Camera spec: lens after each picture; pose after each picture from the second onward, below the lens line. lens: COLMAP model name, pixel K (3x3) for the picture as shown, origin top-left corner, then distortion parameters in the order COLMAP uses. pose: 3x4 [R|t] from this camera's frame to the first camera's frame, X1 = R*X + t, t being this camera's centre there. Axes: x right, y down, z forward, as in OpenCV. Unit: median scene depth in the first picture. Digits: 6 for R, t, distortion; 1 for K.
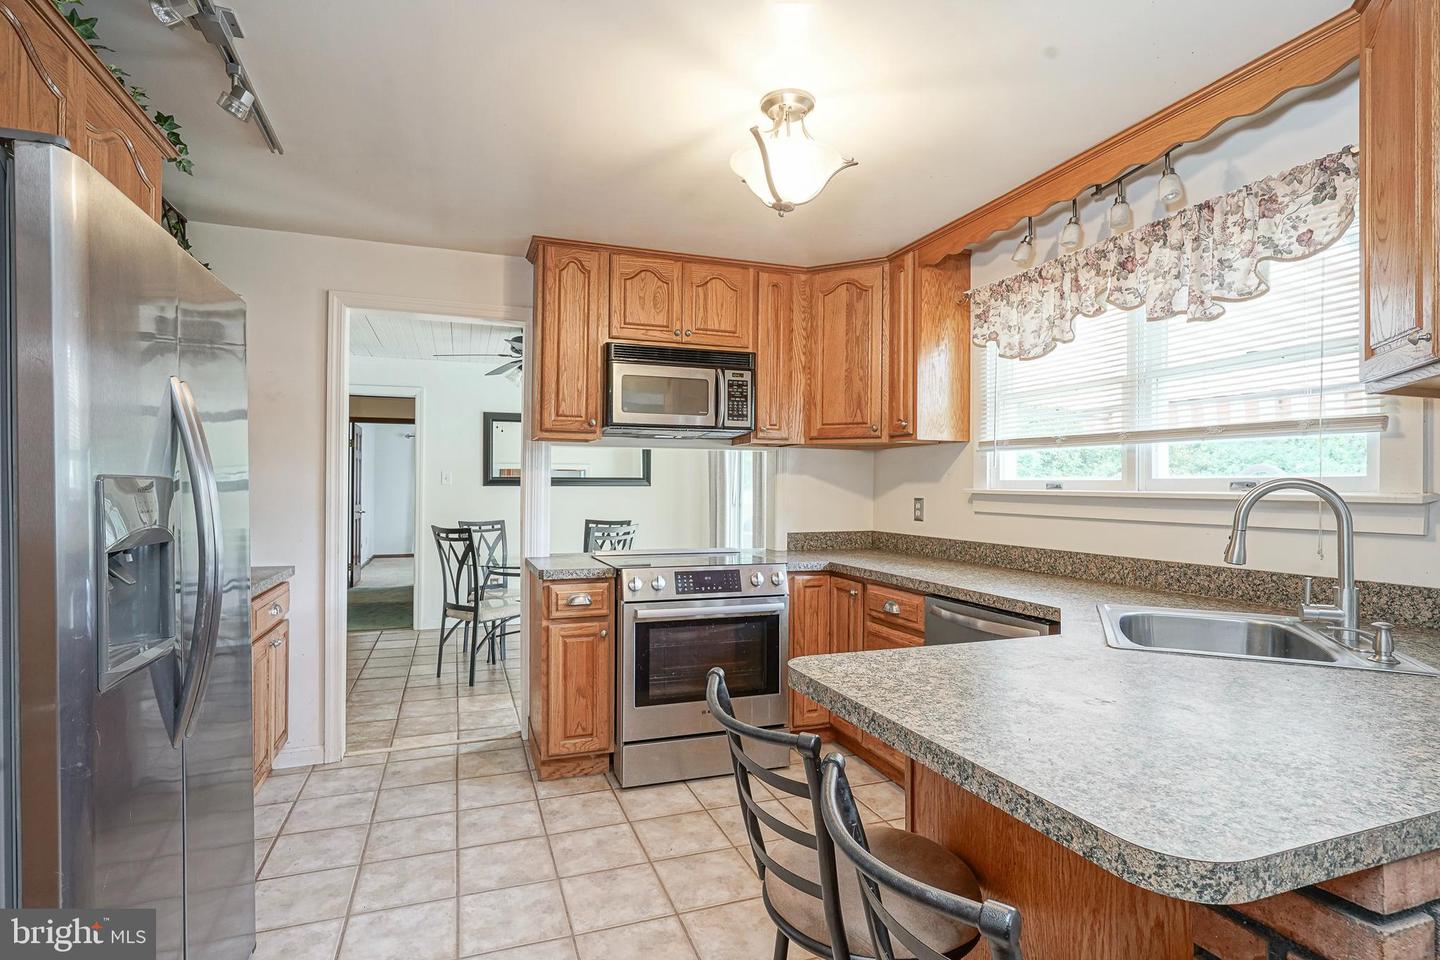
lens RADIAL K [[691.2, 0, 722.0], [0, 691.2, 480.6], [0, 0, 1]] dist [-0.009517, 0.001313]
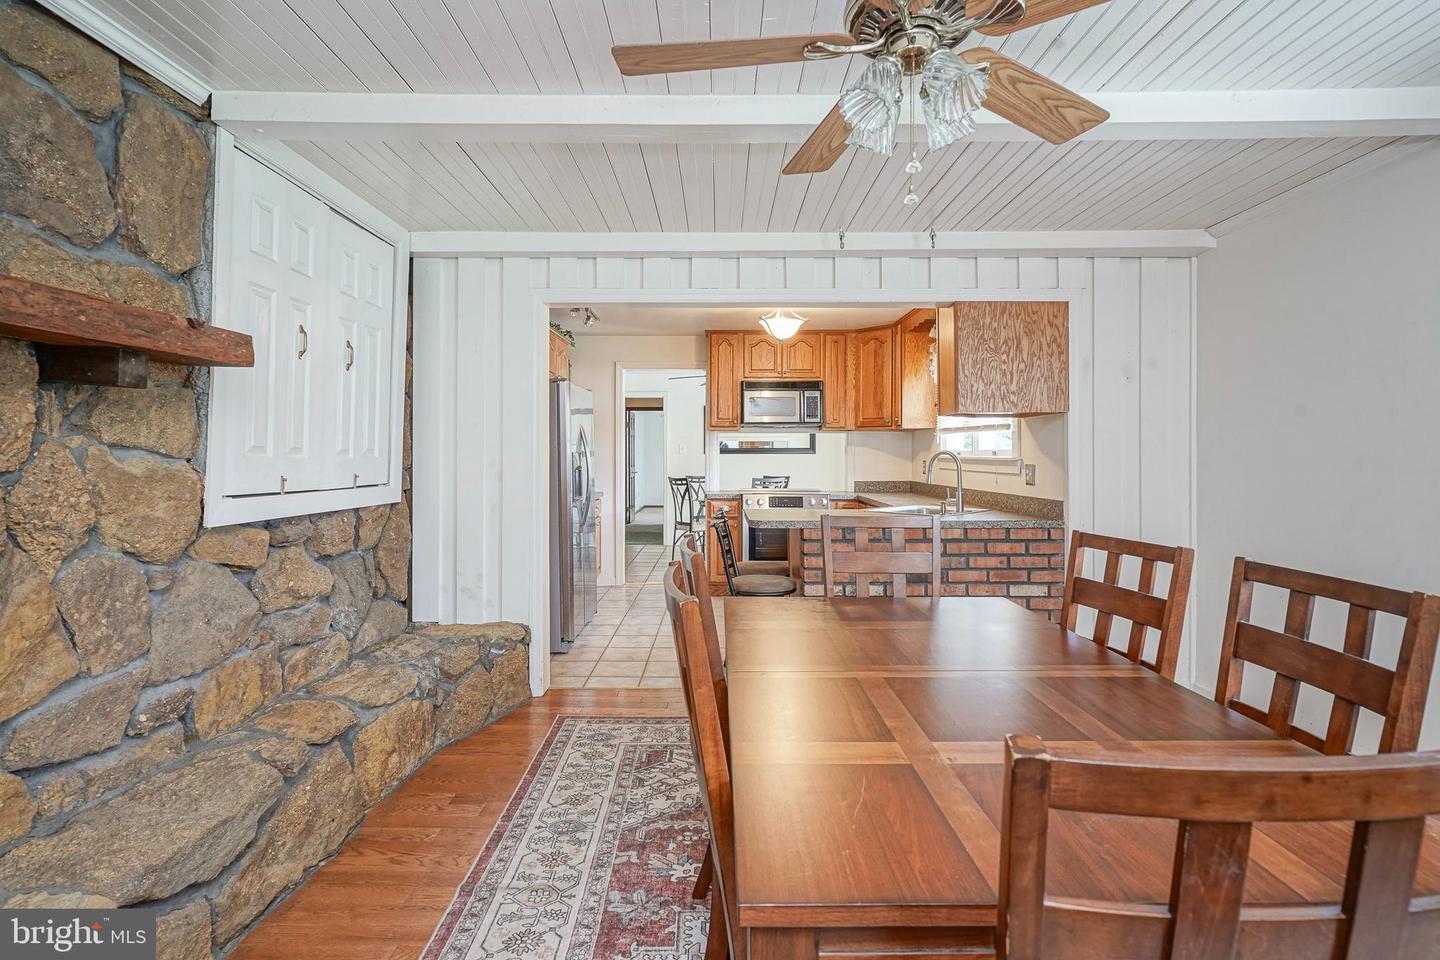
lens RADIAL K [[691.2, 0, 718.2], [0, 691.2, 480.5], [0, 0, 1]] dist [-0.009517, 0.001313]
pose [[0.934613, 0.010183, -0.355521, 0.441535], [0.006234, 0.998967, 0.045002, -0.005682], [0.355612, -0.044275, 0.933584, -0.813604]]
